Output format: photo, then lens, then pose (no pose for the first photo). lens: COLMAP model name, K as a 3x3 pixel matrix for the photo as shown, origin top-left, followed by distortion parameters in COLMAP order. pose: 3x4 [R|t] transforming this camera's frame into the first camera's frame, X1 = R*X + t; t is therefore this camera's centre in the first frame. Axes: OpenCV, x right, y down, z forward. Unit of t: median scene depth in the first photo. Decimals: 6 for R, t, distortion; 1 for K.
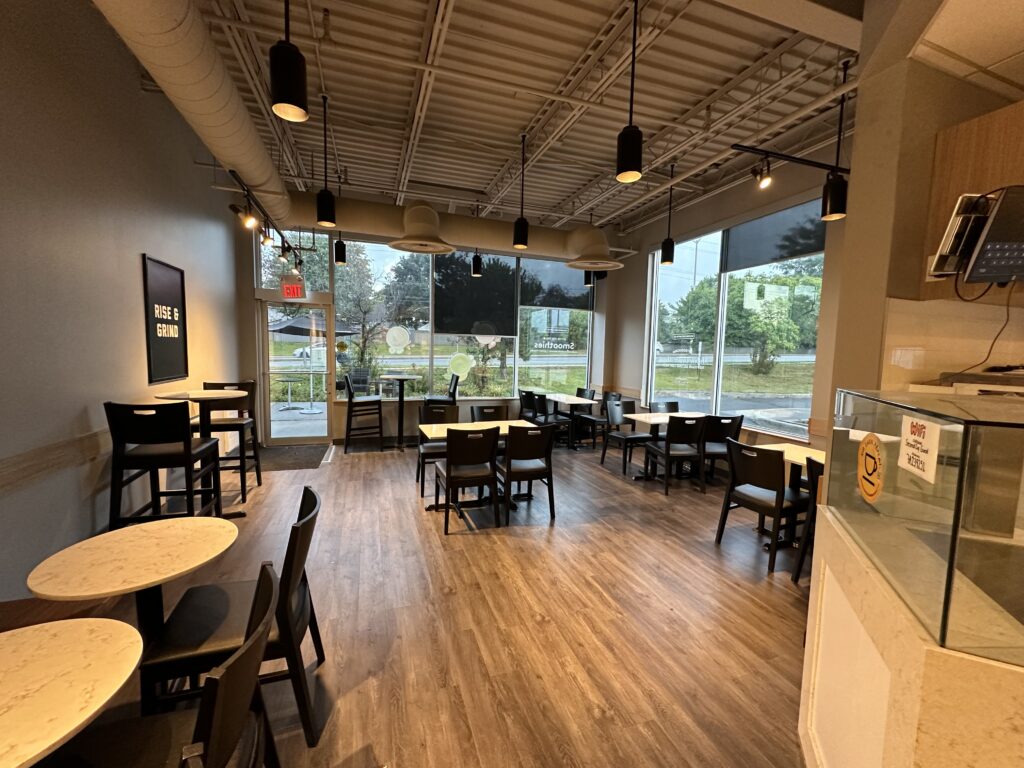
lens RADIAL K [[408.3, 0, 513.0], [0, 408.3, 385.0], [0, 0, 1]] dist [-0.002939, 0.000644]
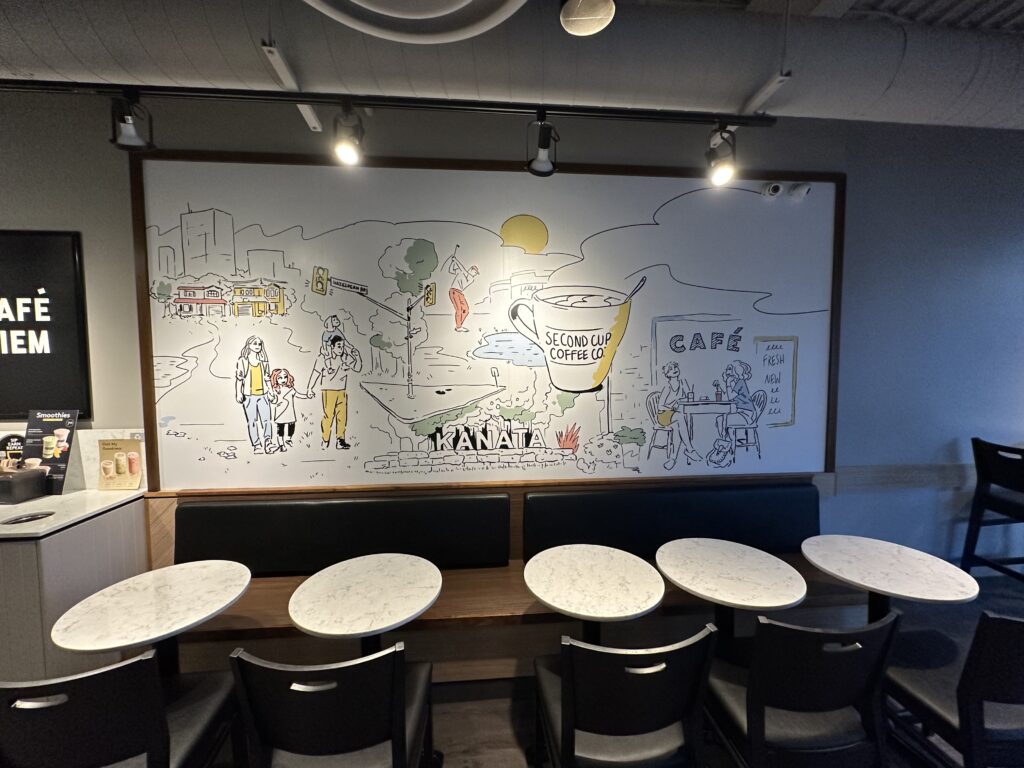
lens RADIAL K [[408.3, 0, 512.4], [0, 408.3, 384.9], [0, 0, 1]] dist [-0.002939, 0.000644]
pose [[-0.256049, 0.032209, -0.966127, 0.202090], [-0.085367, 0.994786, 0.055789, -0.034034], [0.962887, 0.096760, -0.251965, 0.089243]]
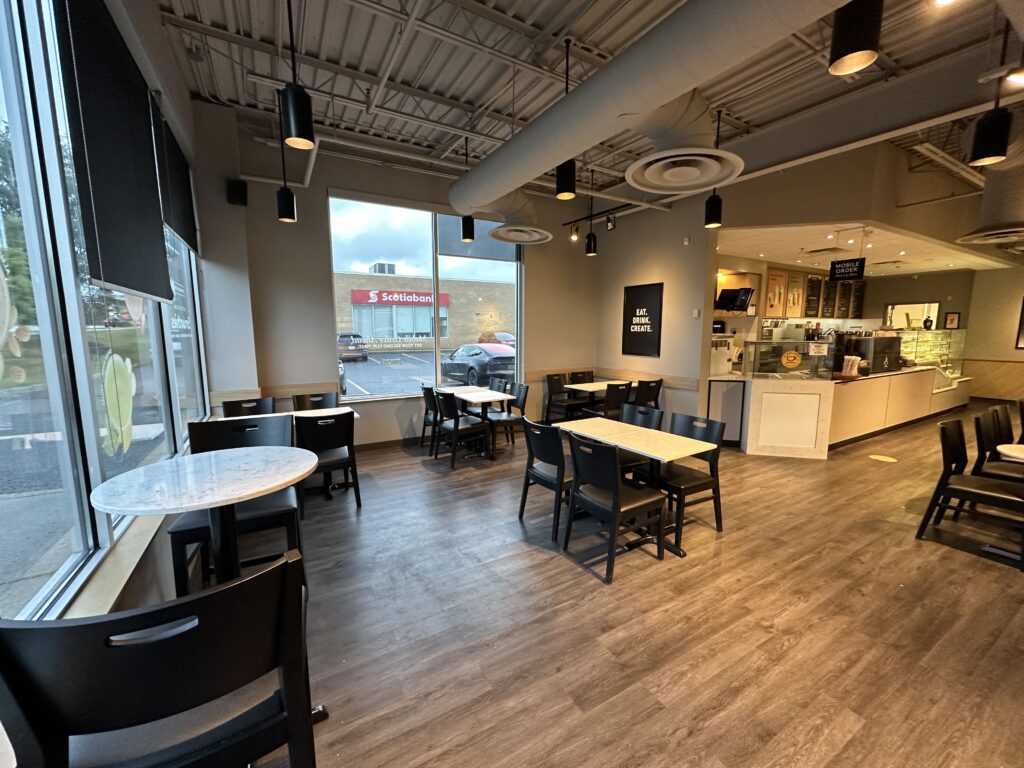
lens RADIAL K [[408.3, 0, 512.6], [0, 408.3, 384.1], [0, 0, 1]] dist [-0.002939, 0.000644]
pose [[-0.180370, -0.156652, 0.971044, -0.853663], [0.080374, 0.981587, 0.173282, -0.157711], [-0.980309, 0.109302, -0.164458, 1.438226]]
